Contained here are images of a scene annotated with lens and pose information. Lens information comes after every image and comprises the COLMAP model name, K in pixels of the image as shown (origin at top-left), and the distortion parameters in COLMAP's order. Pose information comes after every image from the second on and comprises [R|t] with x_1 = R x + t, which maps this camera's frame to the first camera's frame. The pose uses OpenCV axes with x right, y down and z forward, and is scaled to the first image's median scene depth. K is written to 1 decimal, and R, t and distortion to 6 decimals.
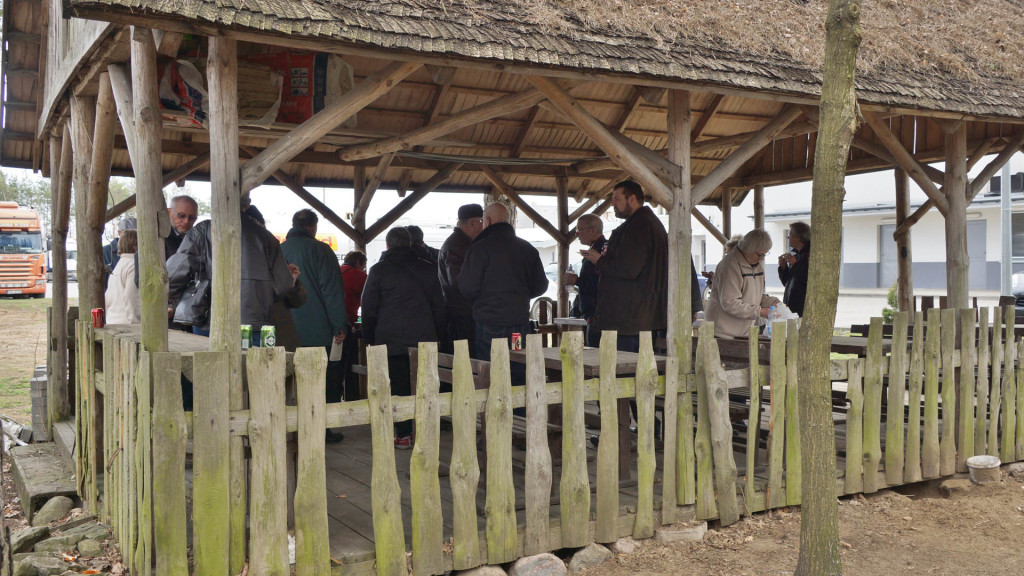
lens RADIAL K [[957.5, 0, 512.0], [0, 957.5, 288.0], [0, 0, 1]] dist [0.043496, -0.000507]
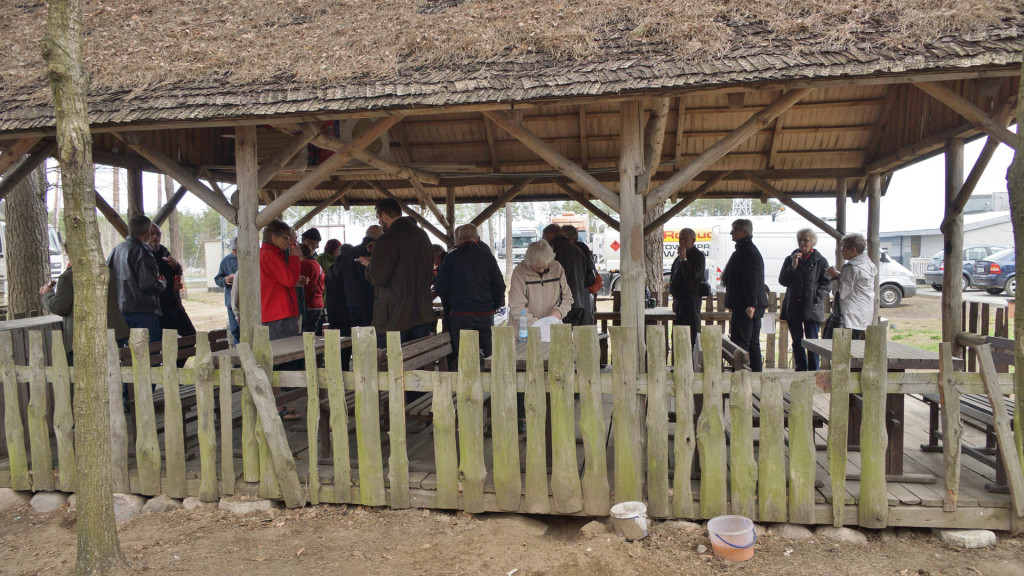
lens RADIAL K [[719.6, 0, 512.0], [0, 719.6, 288.0], [0, 0, 1]] dist [-0.033022, 0.000391]
pose [[0.764939, 0.016003, -0.643904, 0.786983], [-0.005273, 0.999813, 0.018584, -0.020949], [0.644081, -0.010820, 0.764880, 0.442684]]
